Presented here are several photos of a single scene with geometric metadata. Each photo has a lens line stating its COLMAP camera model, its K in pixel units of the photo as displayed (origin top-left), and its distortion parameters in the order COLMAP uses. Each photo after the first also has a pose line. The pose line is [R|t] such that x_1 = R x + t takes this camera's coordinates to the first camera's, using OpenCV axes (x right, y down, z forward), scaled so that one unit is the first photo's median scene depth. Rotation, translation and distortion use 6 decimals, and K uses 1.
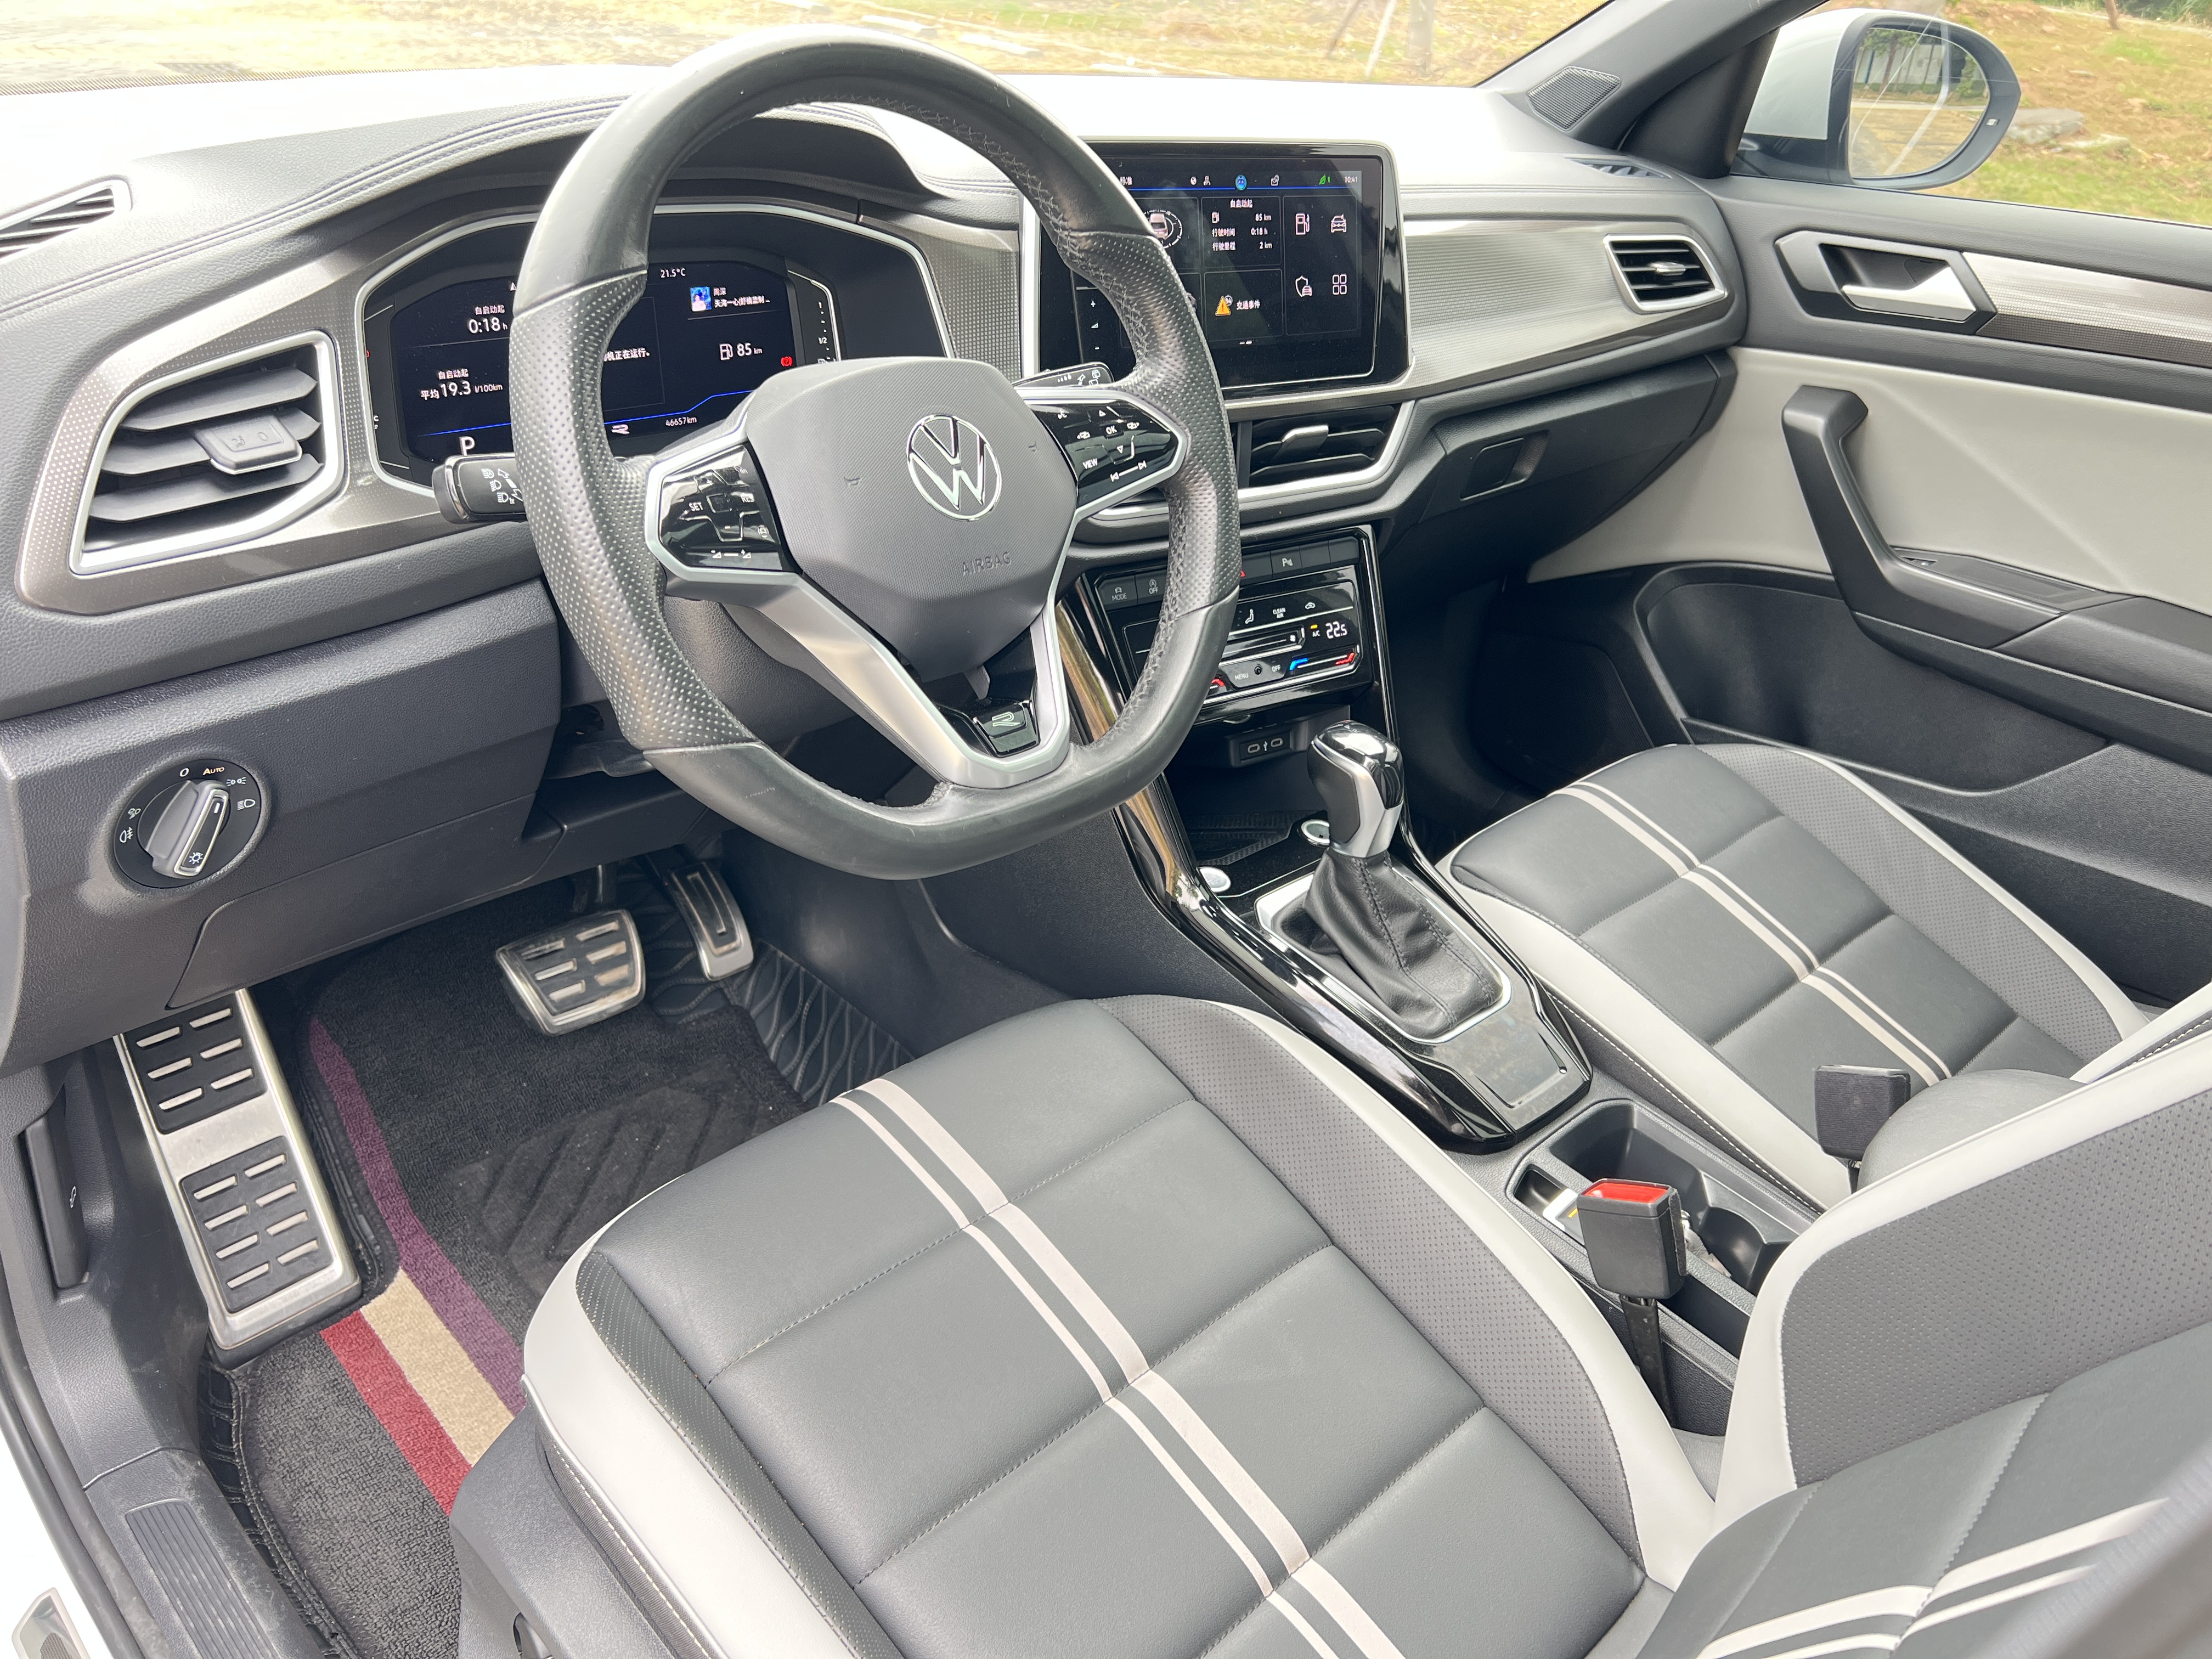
lens RADIAL K [[1581.5, 0, 1106.0], [0, 1581.5, 829.5], [0, 0, 1]] dist [0.037833, -0.002406]
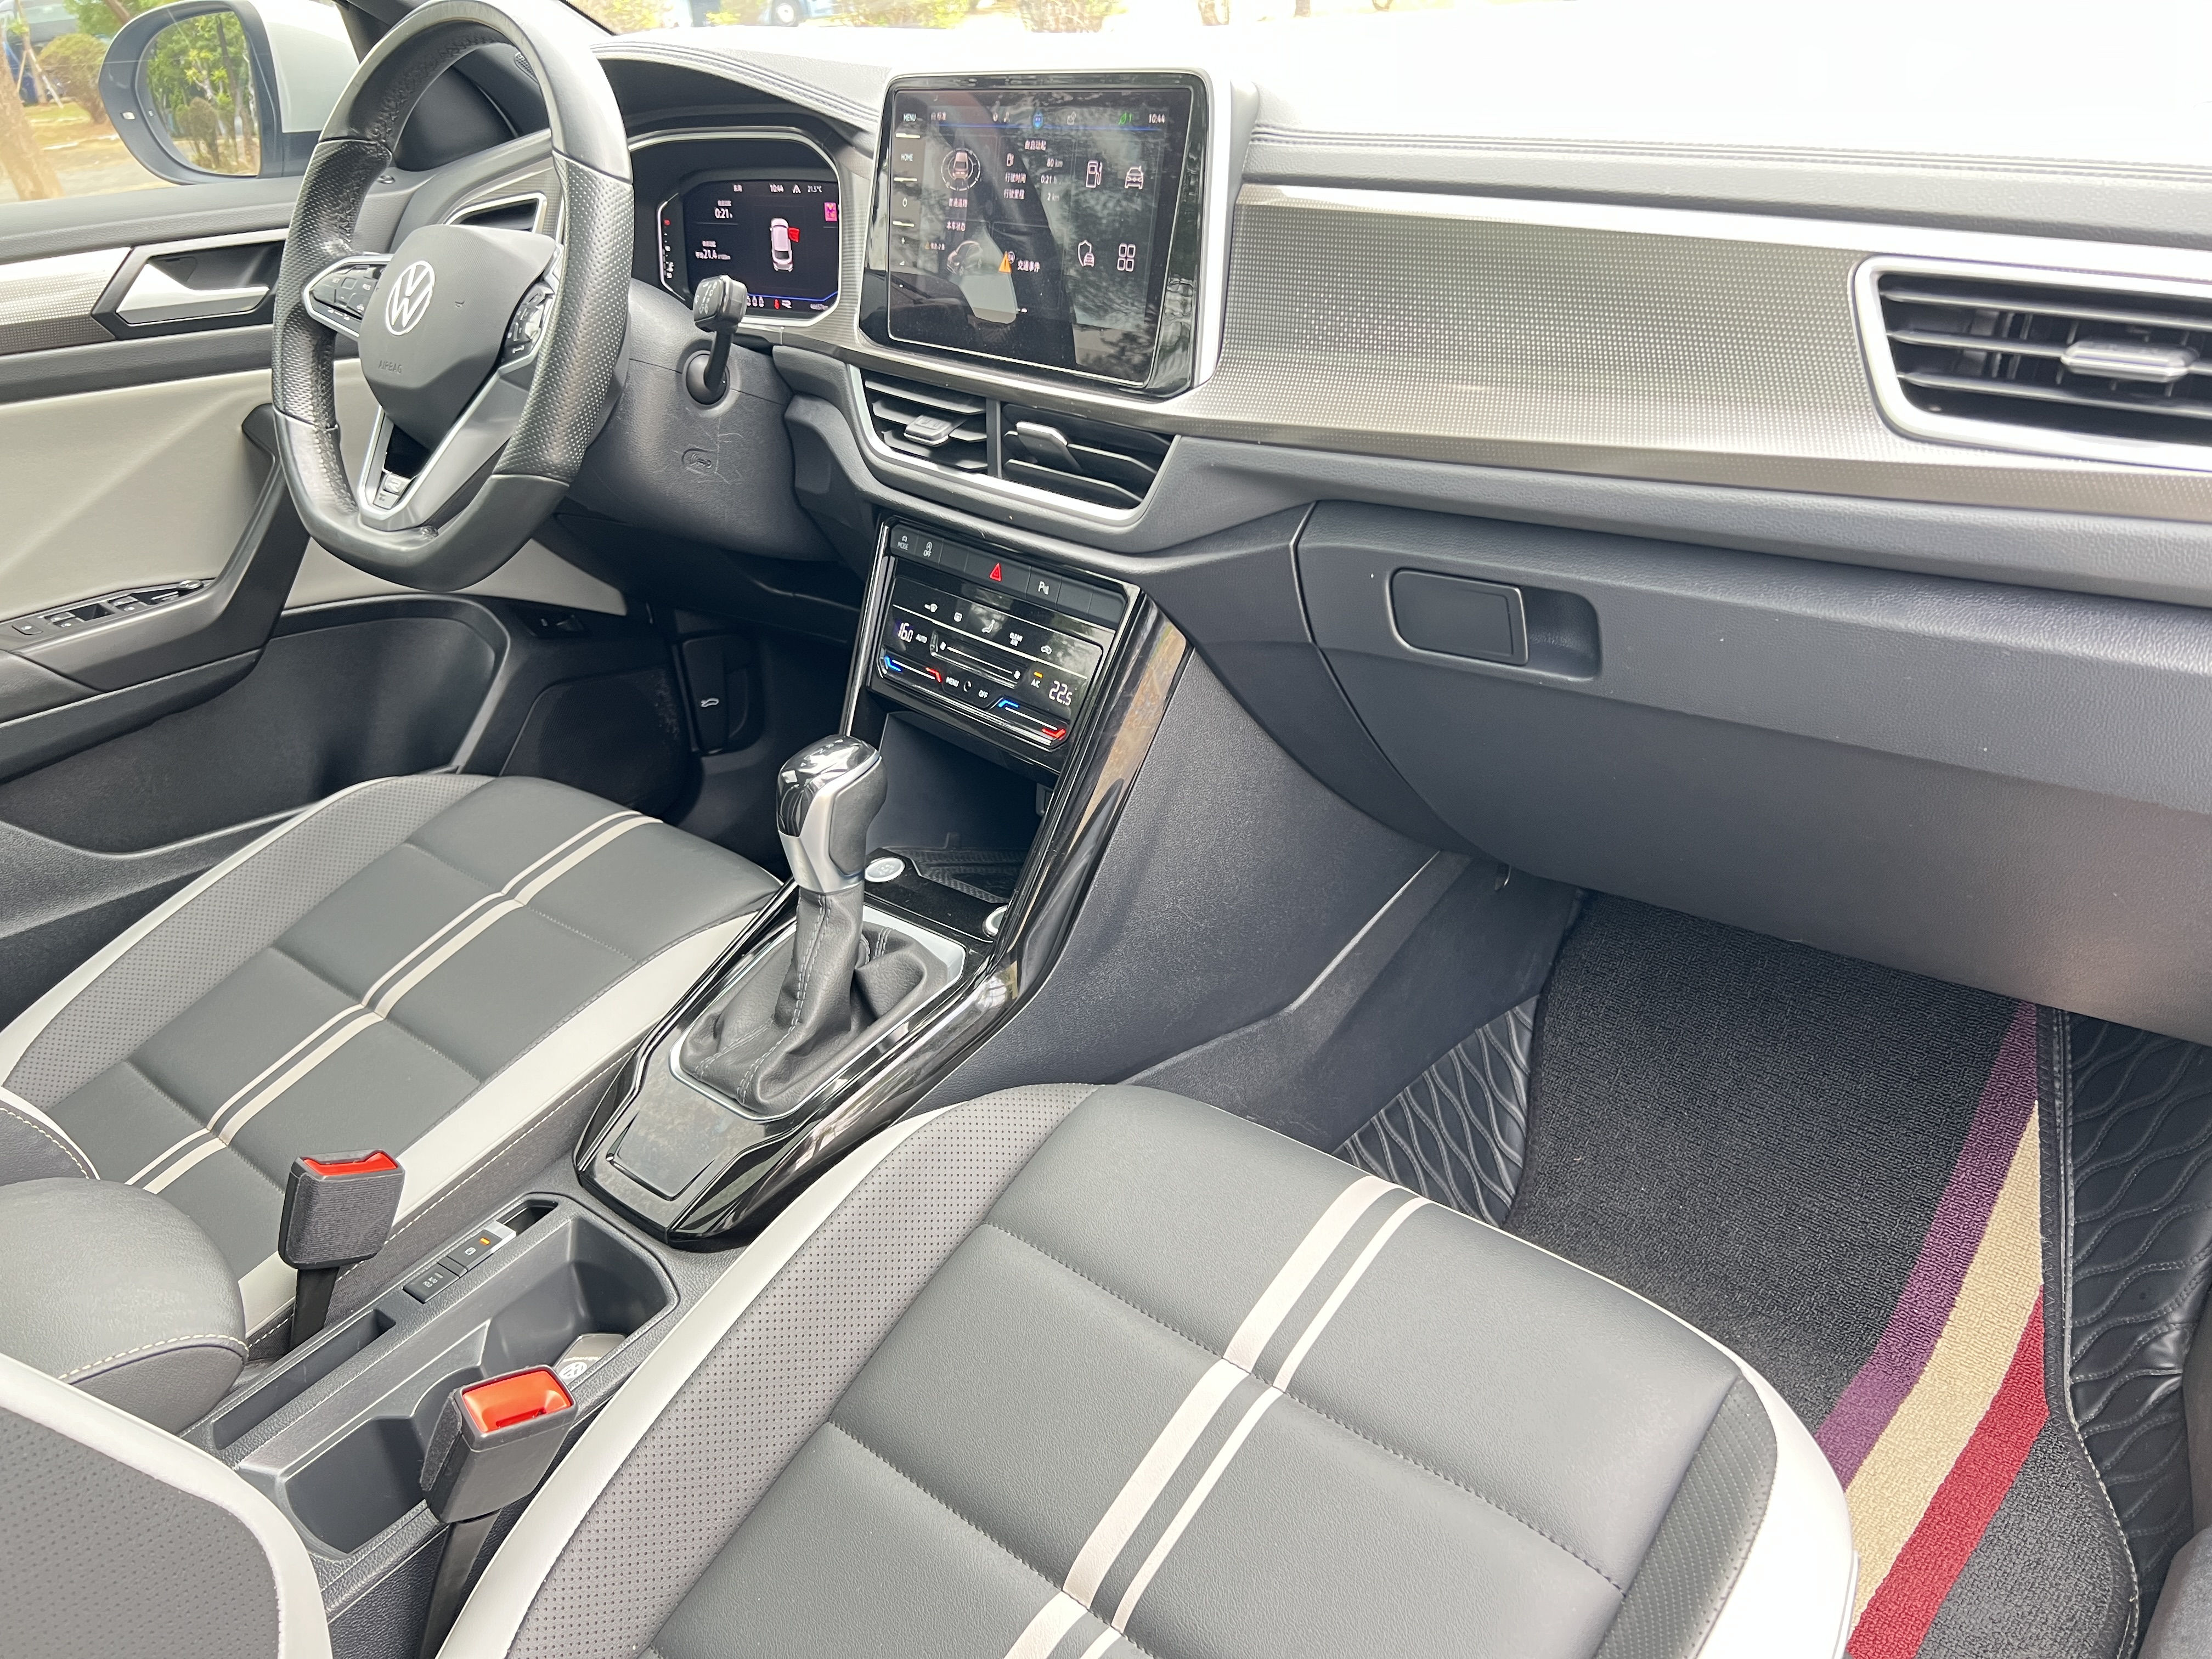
lens RADIAL K [[1659.1, 0, 1106.0], [0, 1659.1, 829.5], [0, 0, 1]] dist [0.064376, -0.090127]
pose [[0.079376, 0.380193, -0.921495, 0.974559], [-0.406116, 0.856552, 0.318417, -0.355284], [0.910368, 0.348959, 0.222392, 0.900349]]
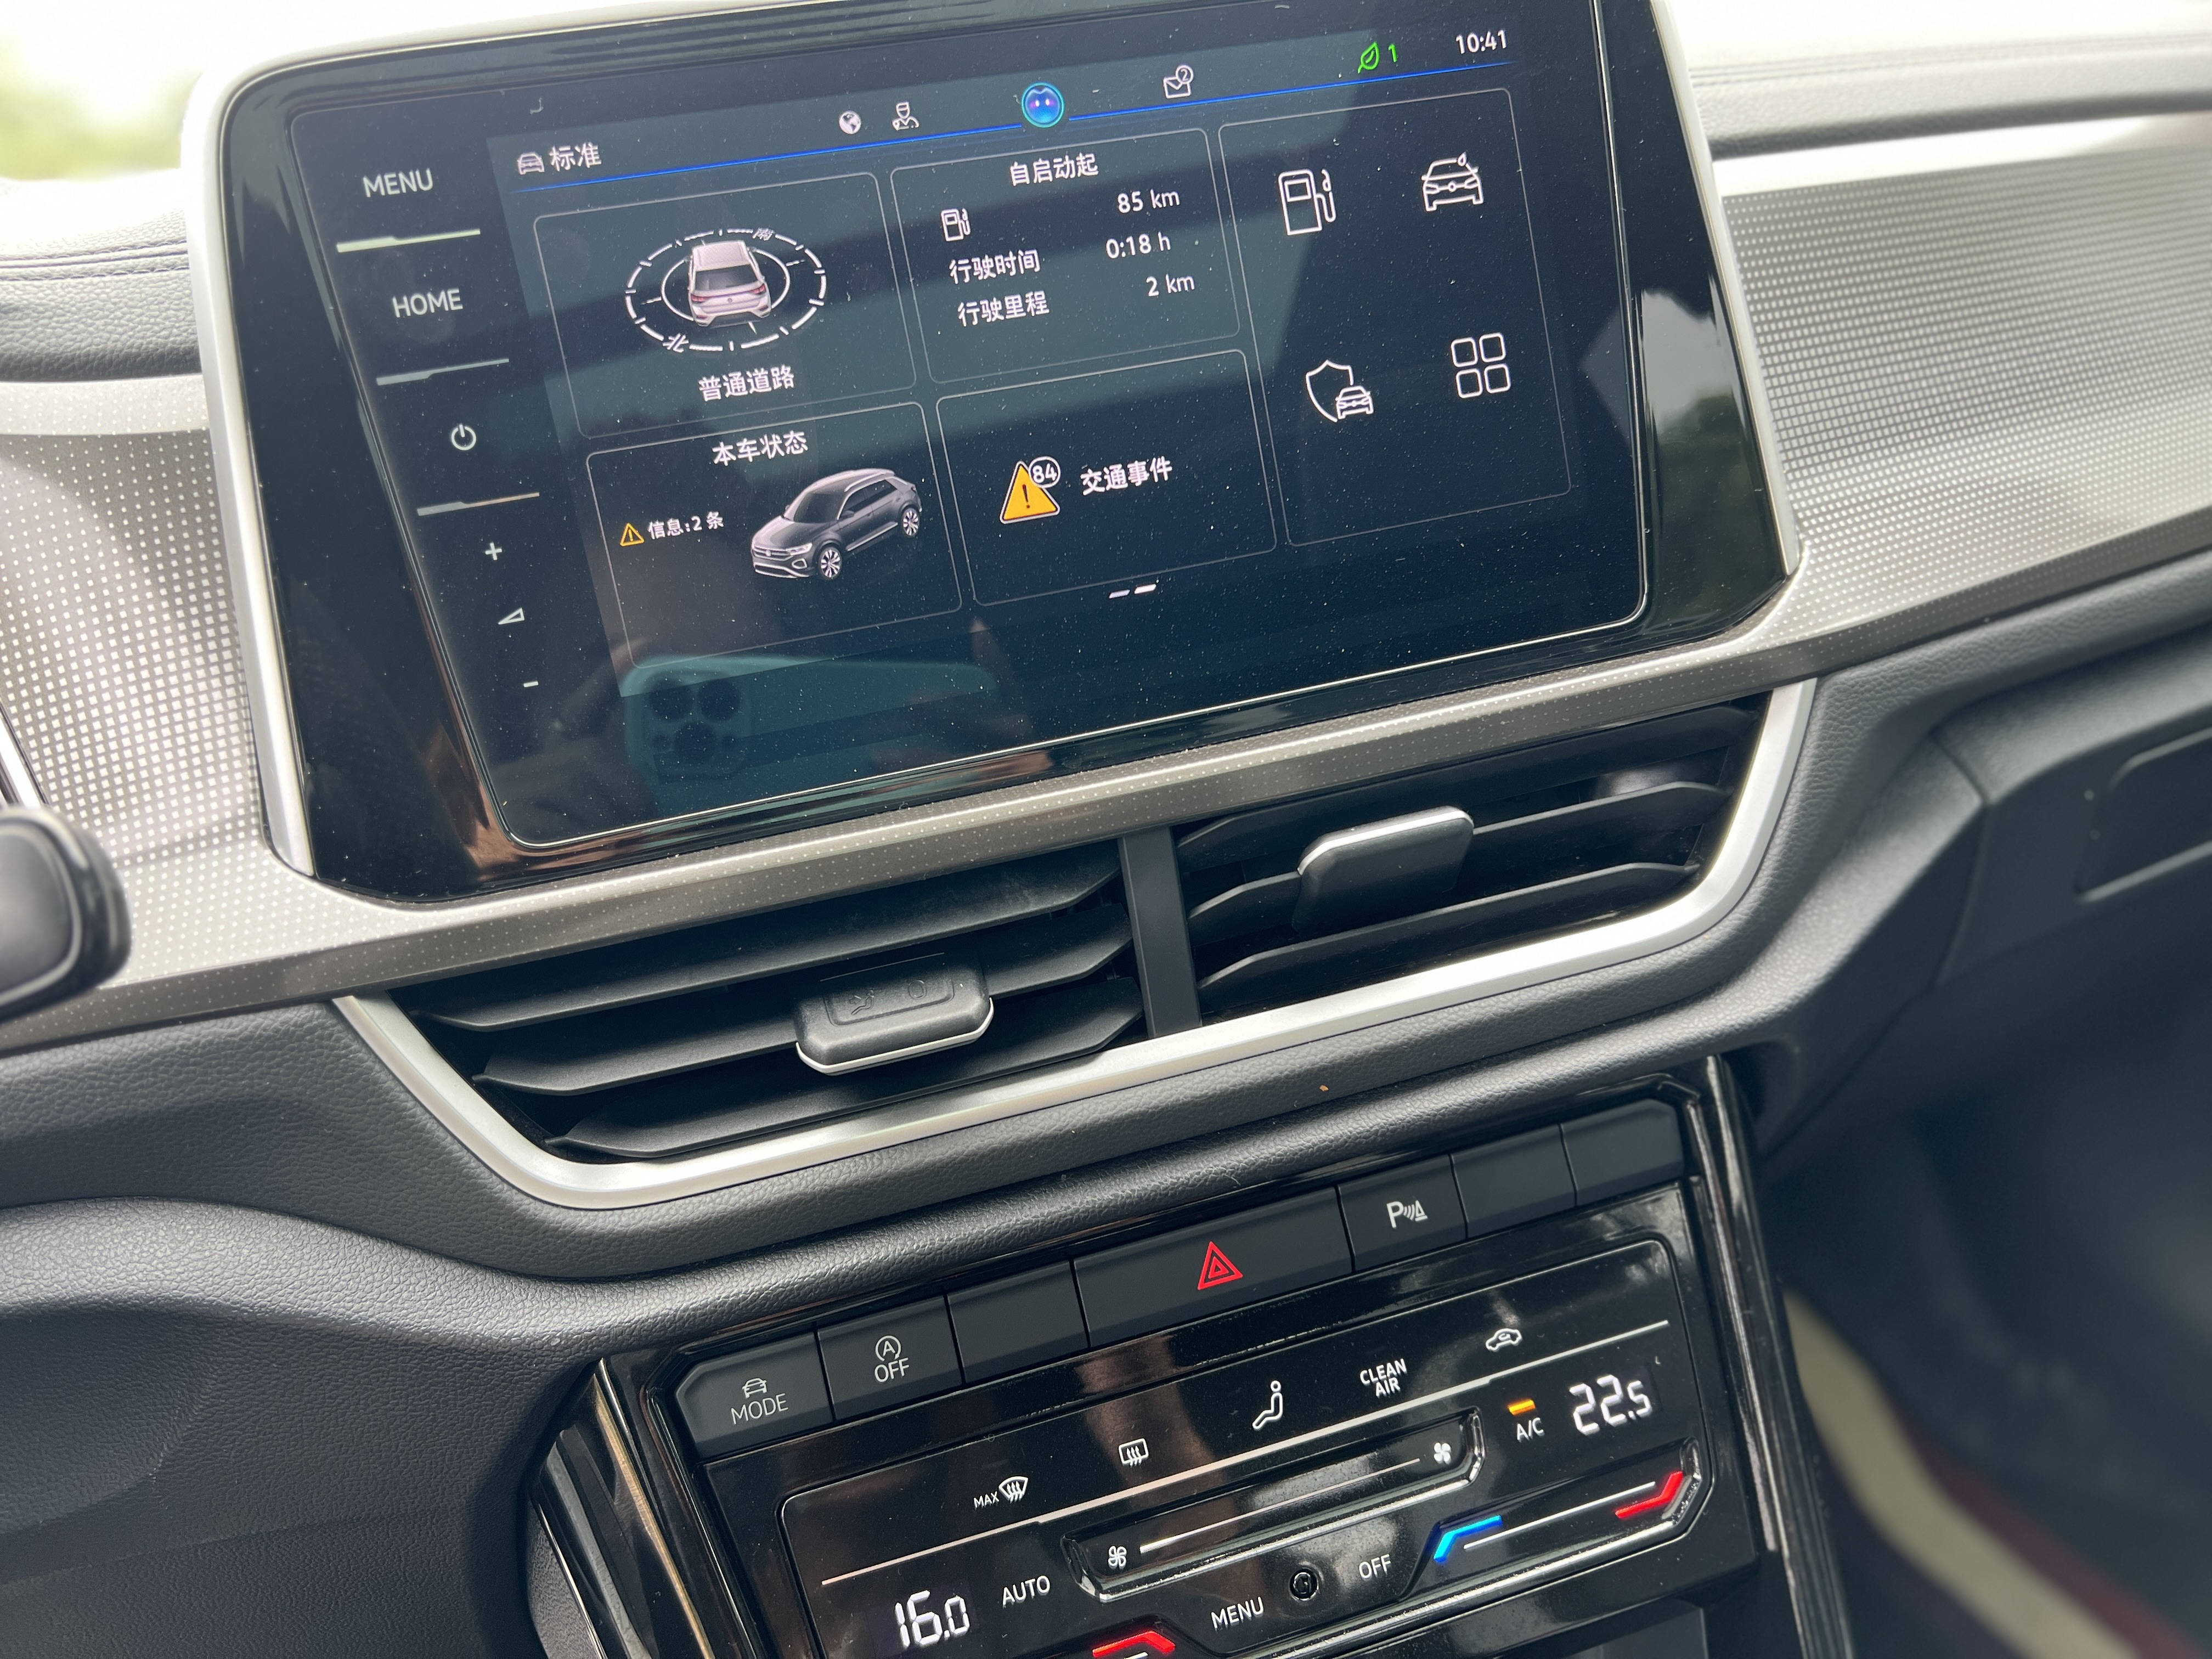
lens RADIAL K [[1659.1, 0, 1106.0], [0, 1659.1, 829.5], [0, 0, 1]] dist [0.064376, -0.090127]
pose [[0.917354, -0.063433, -0.392986, 0.201301], [0.012408, 0.991299, -0.131043, -0.206947], [0.397879, 0.115337, 0.910159, 0.672657]]
